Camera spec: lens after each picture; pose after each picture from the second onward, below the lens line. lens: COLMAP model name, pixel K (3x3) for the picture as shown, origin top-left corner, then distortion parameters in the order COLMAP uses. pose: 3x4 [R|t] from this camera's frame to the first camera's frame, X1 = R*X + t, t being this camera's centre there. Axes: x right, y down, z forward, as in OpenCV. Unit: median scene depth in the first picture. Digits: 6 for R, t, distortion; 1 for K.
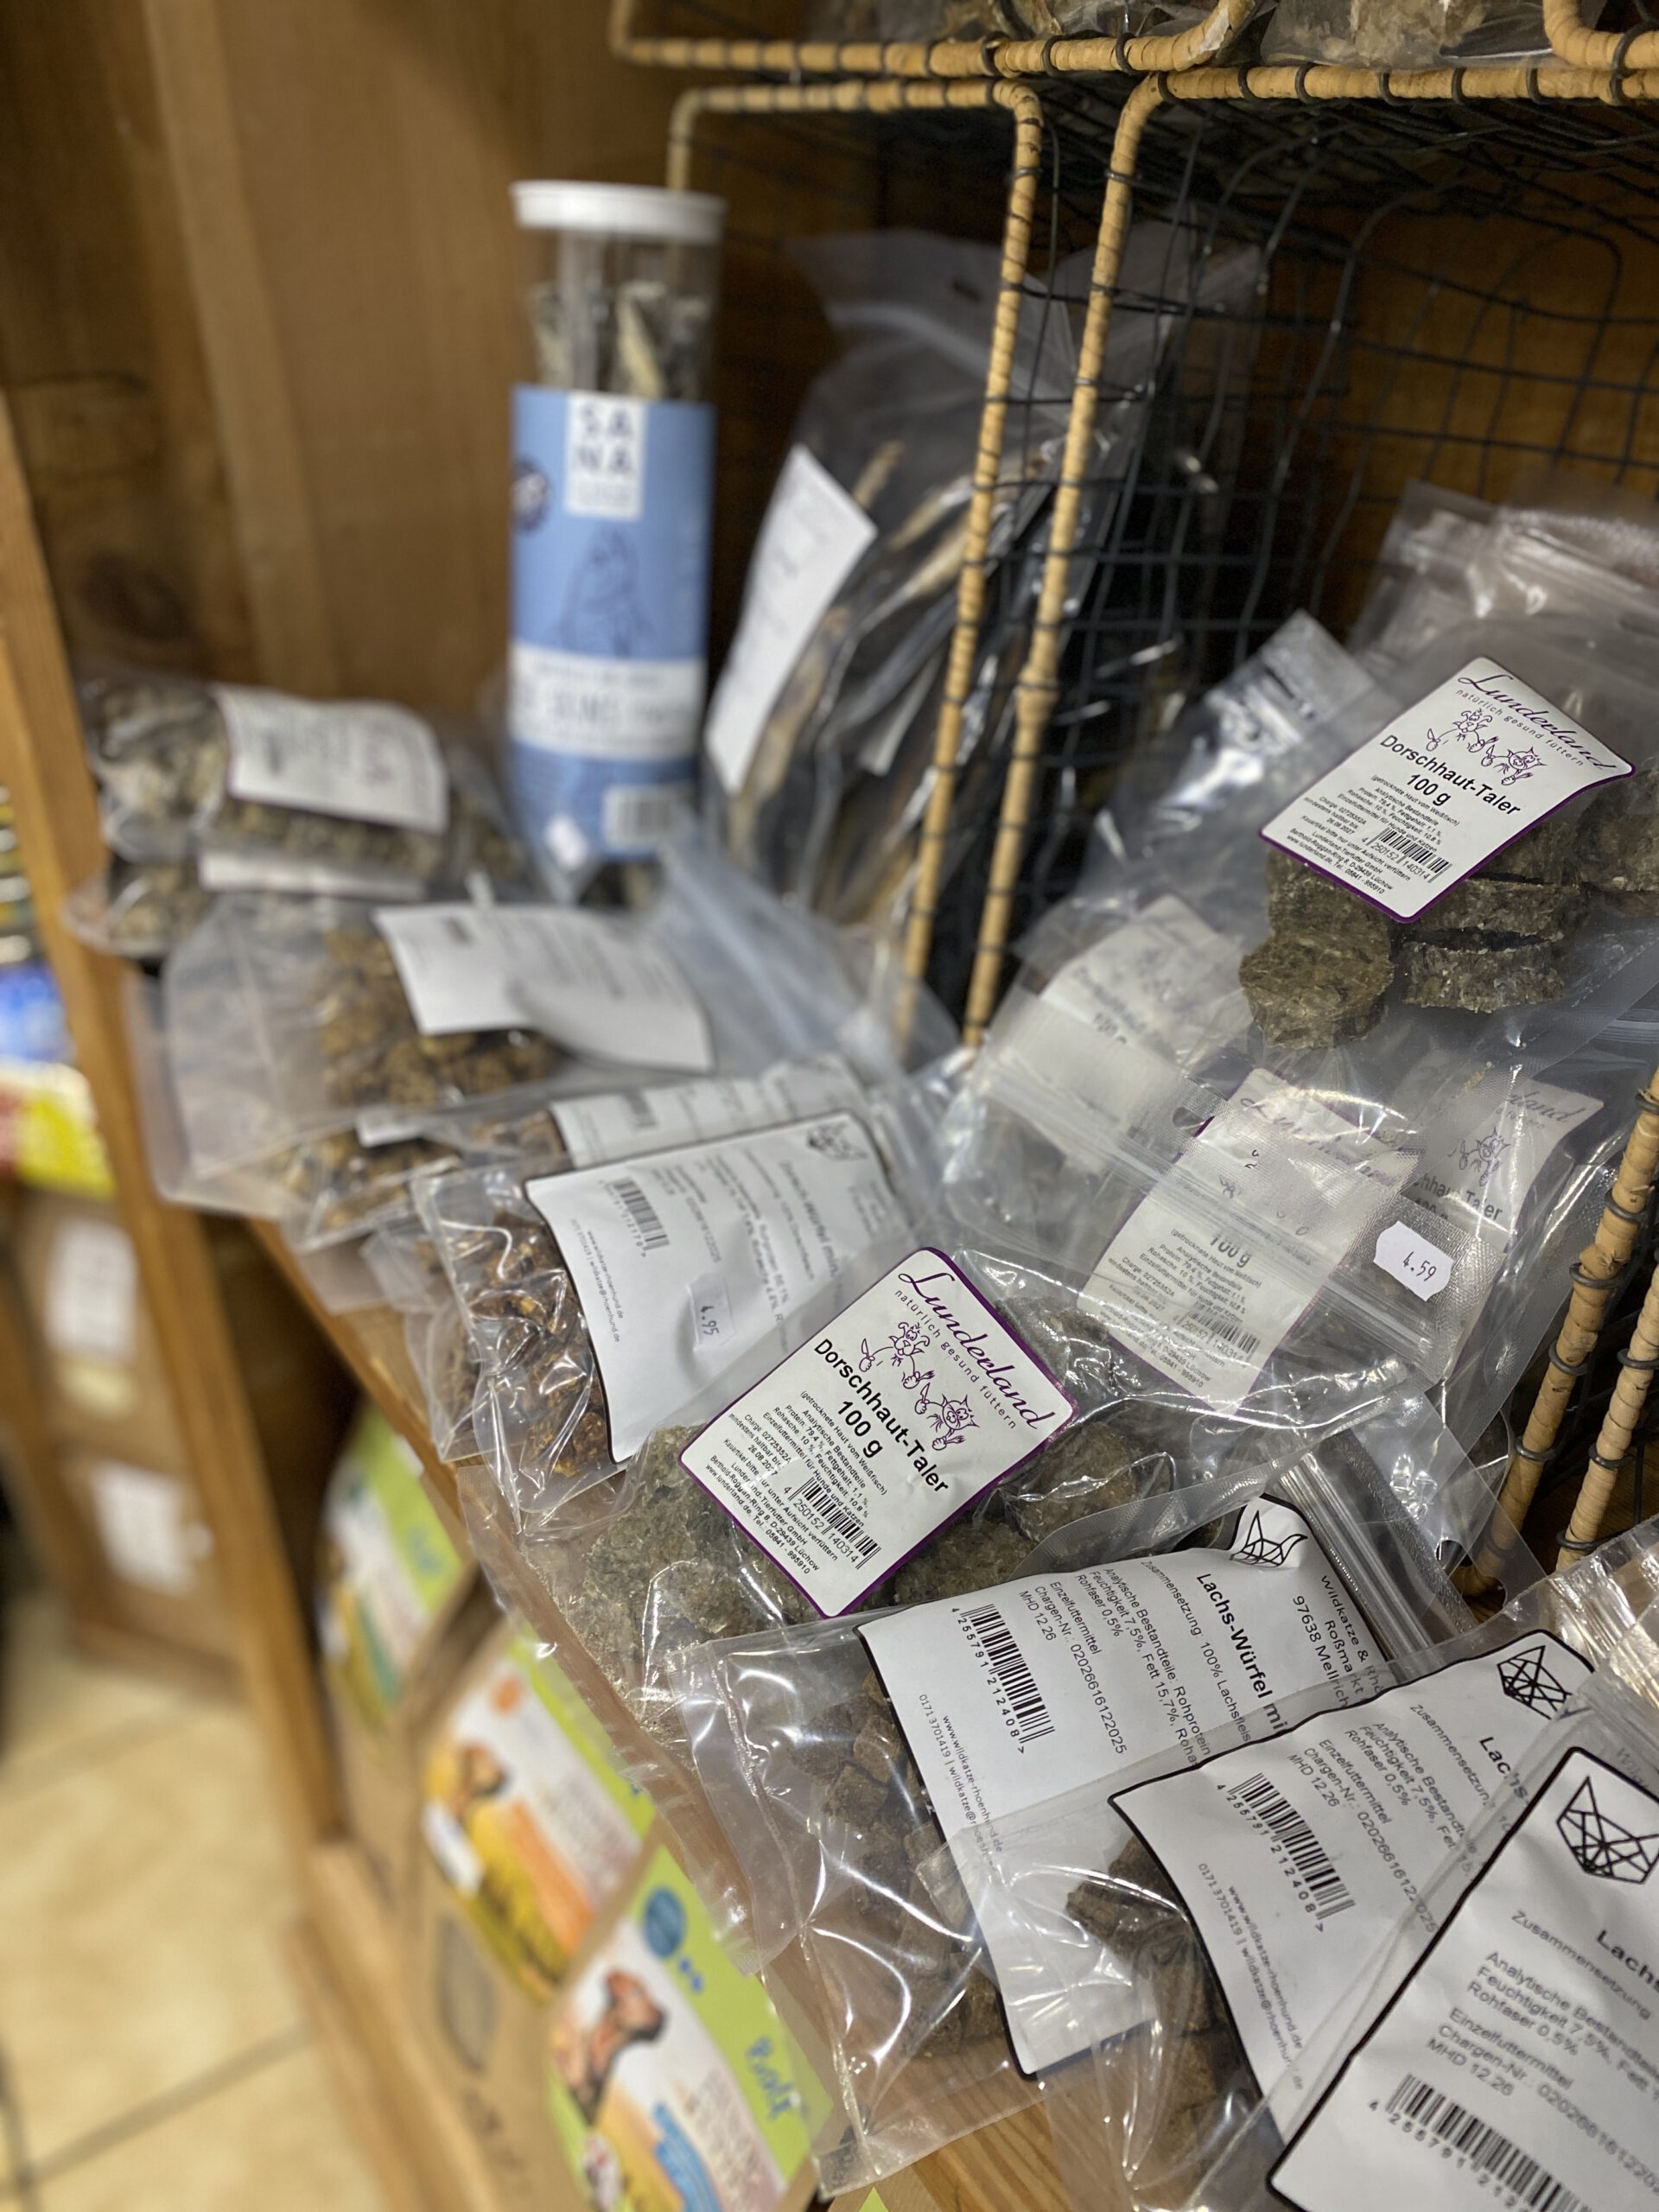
lens RADIAL K [[1708.5, 0, 838.2], [0, 1708.5, 1102.5], [0, 0, 1]] dist [0.005598, 0.000828]
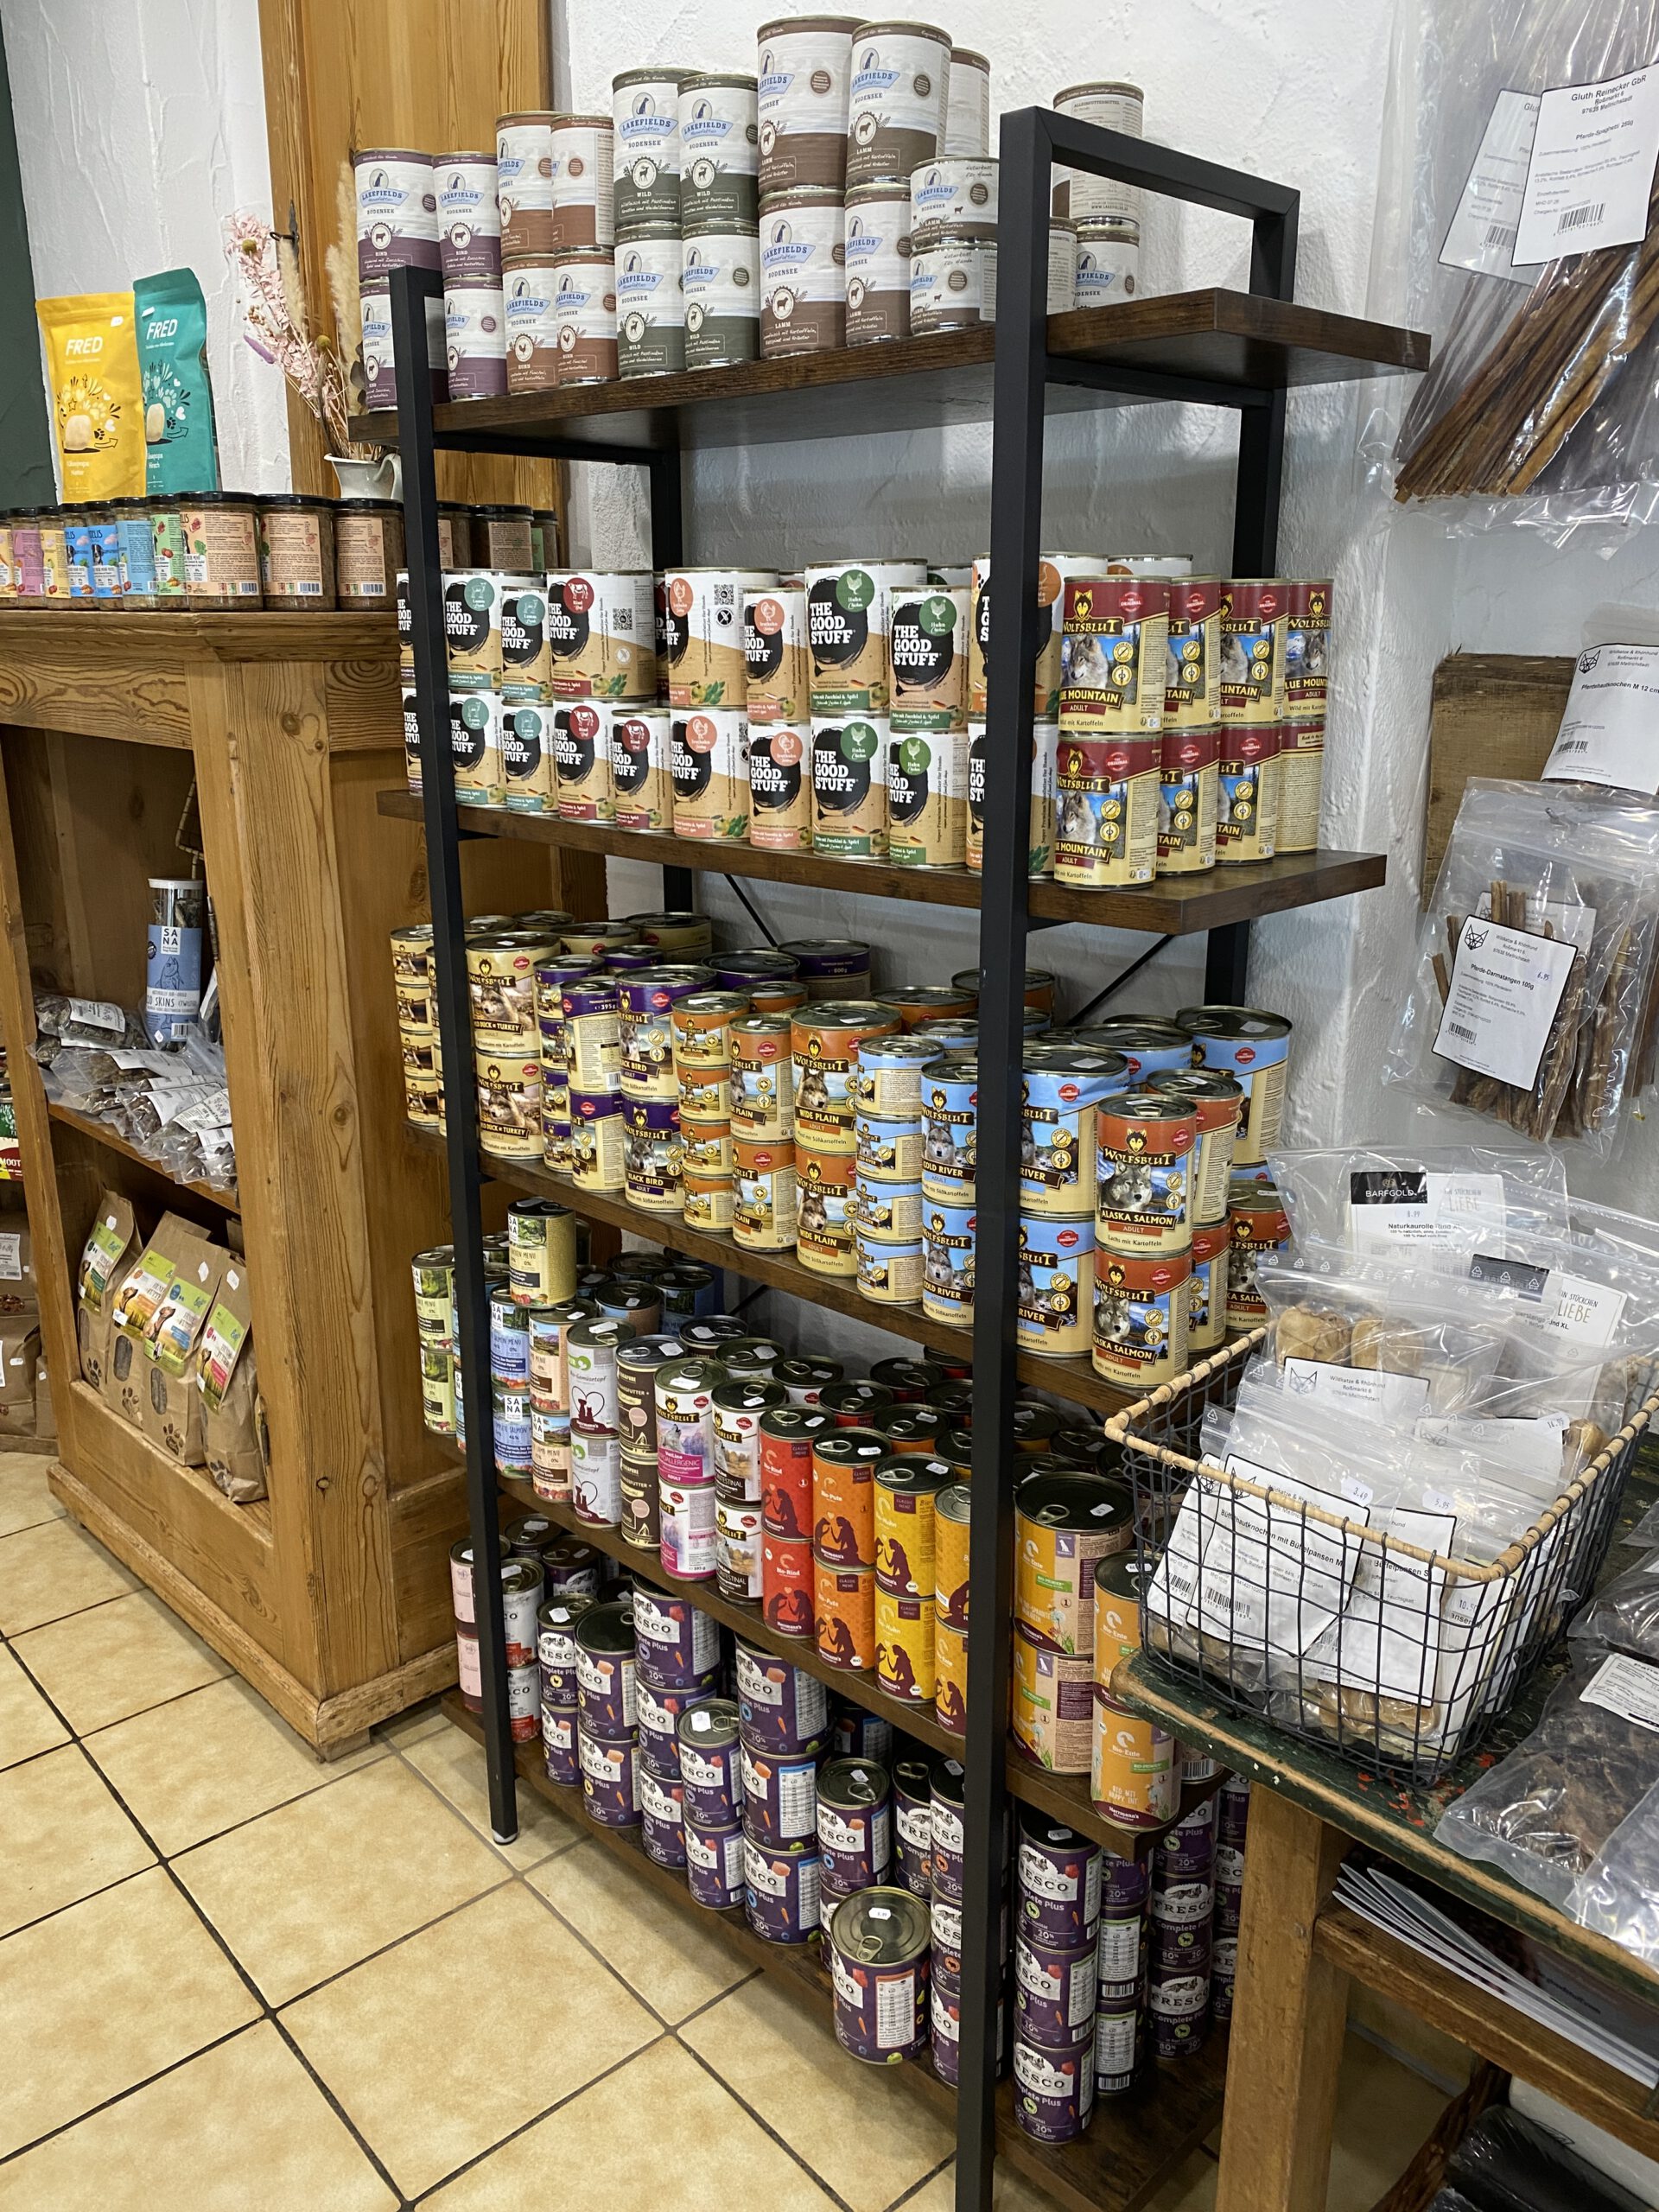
lens RADIAL K [[1708.5, 0, 823.2], [0, 1708.5, 1103.5], [0, 0, 1]] dist [0.005598, 0.000828]
pose [[0.987018, -0.034374, 0.156891, 0.718036], [0.073895, 0.964490, -0.253571, 1.099917], [-0.142603, 0.261873, 0.954509, -2.888840]]
